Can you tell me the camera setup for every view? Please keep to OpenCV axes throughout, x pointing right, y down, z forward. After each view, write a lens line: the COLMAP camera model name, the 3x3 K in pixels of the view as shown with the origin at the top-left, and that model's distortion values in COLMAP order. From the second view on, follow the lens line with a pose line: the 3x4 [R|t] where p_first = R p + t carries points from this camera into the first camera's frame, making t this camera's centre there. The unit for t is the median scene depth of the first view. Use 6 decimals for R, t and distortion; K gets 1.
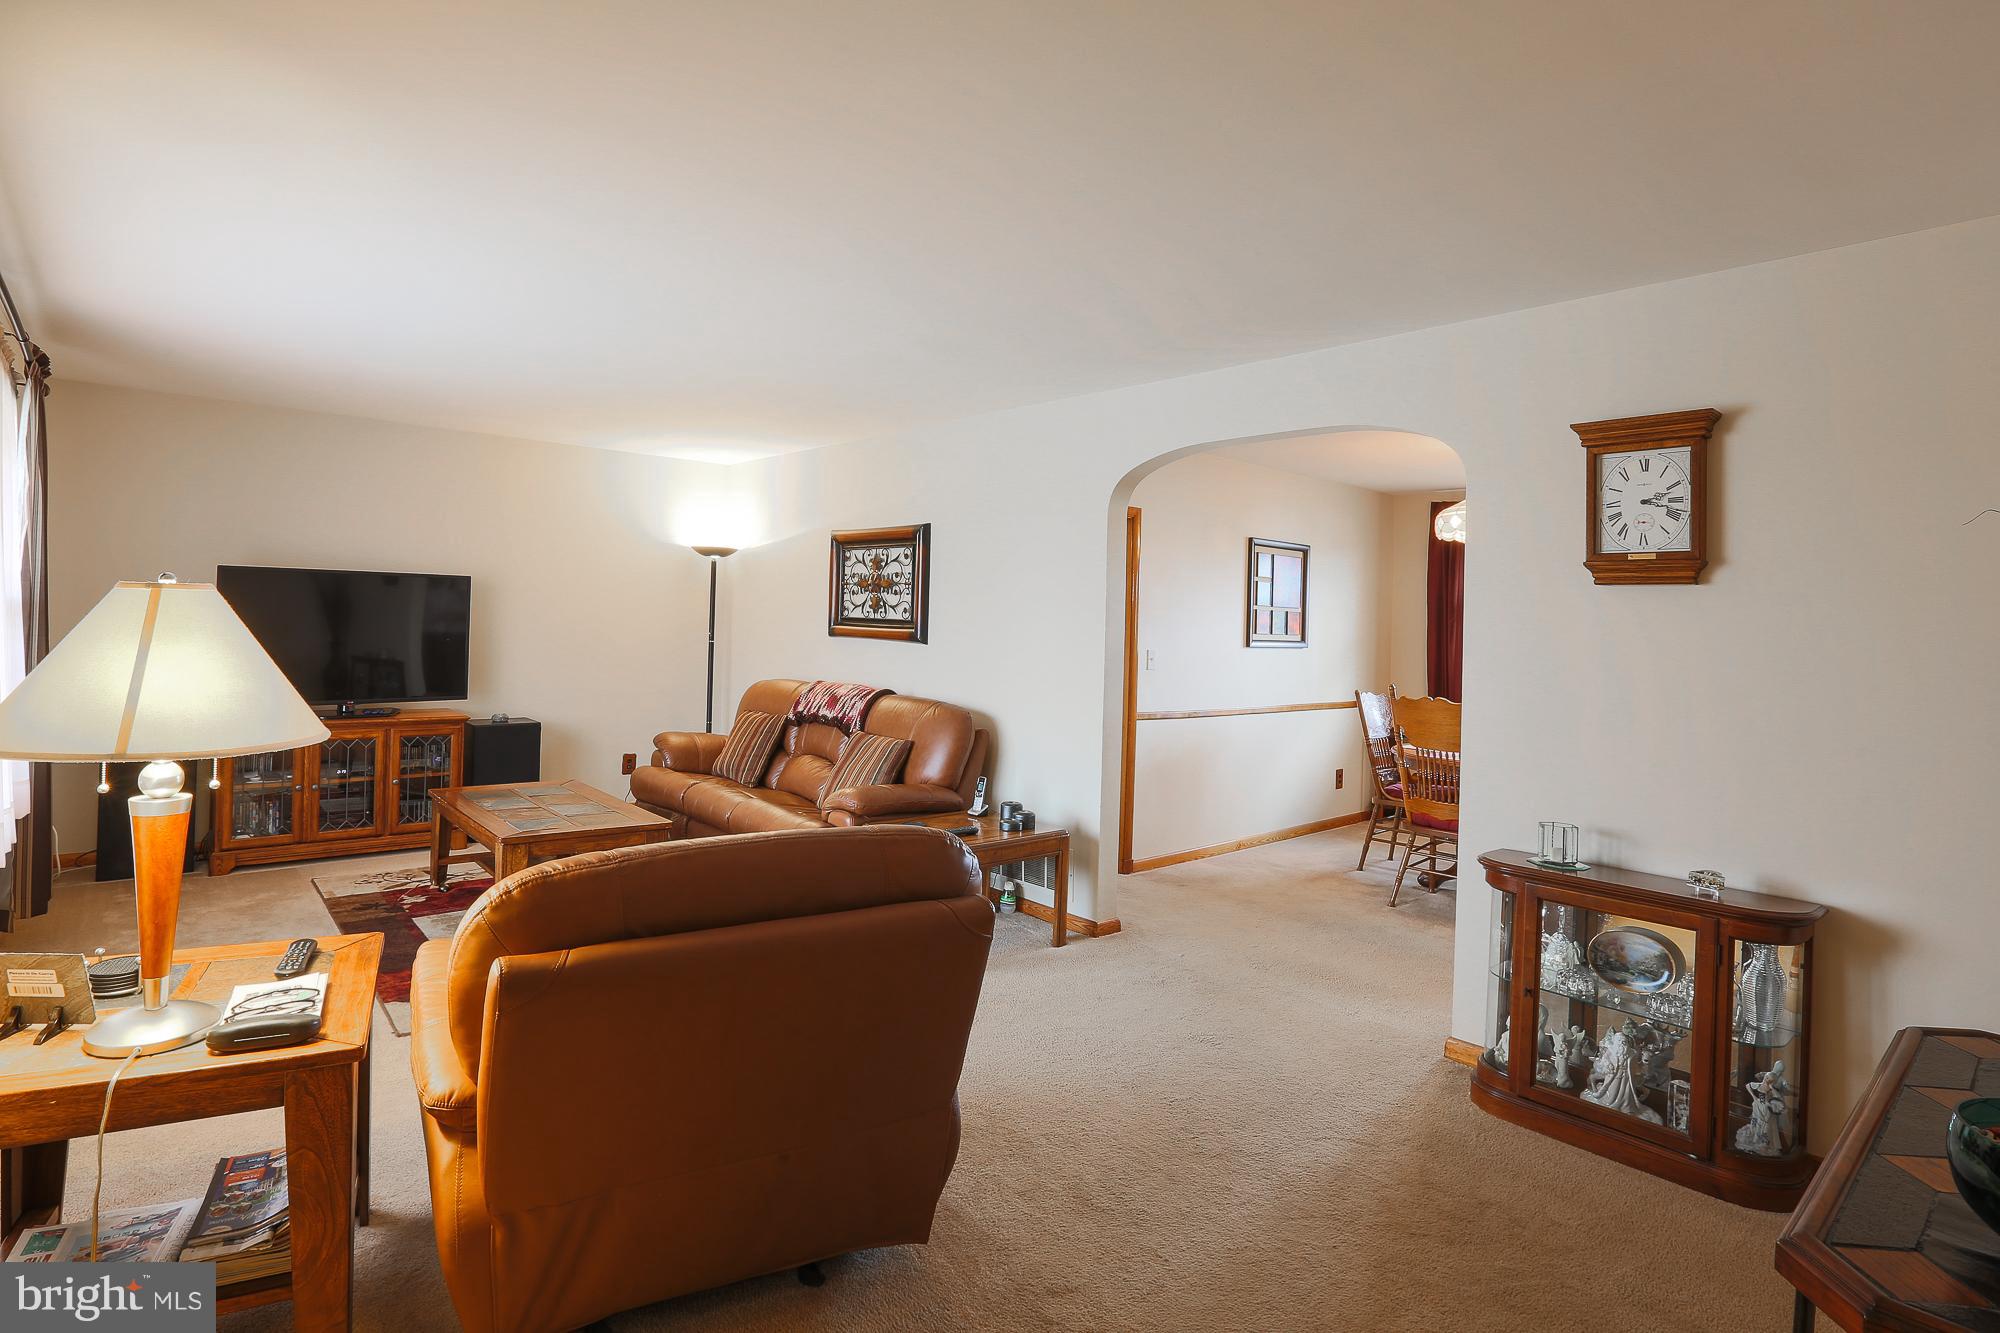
lens RADIAL K [[914.8, 0, 996.9], [0, 914.8, 654.4], [0, 0, 1]] dist [-0.063216, 0.022907]
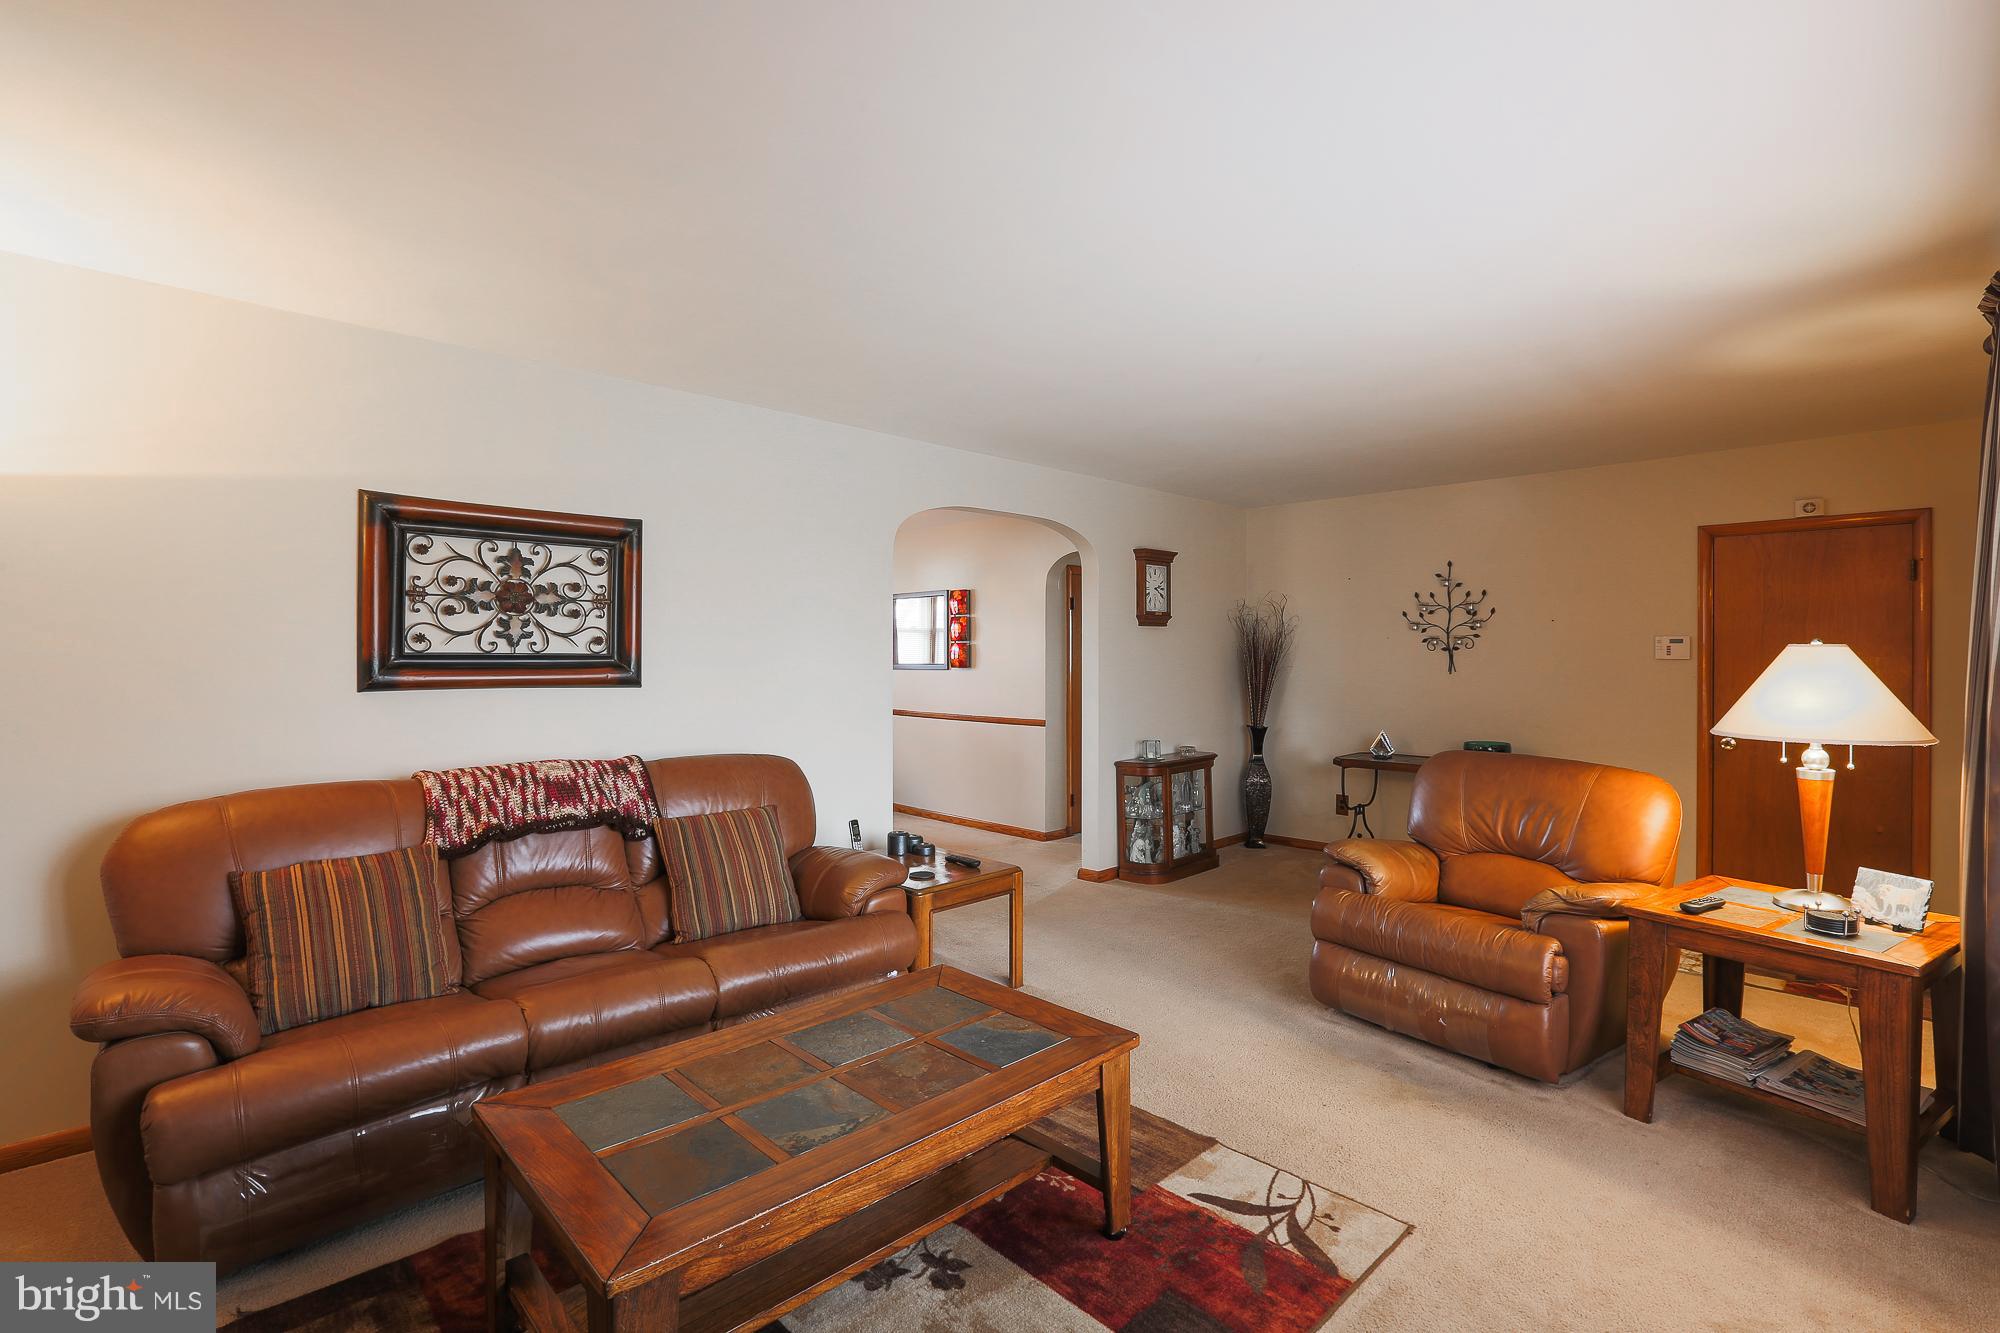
lens RADIAL K [[914.8, 0, 996.9], [0, 914.8, 654.4], [0, 0, 1]] dist [-0.063216, 0.022907]
pose [[0.004468, -0.032750, 0.999454, -0.768987], [0.037237, 0.998776, 0.032562, -0.047852], [-0.999296, 0.037071, 0.005682, 0.687283]]
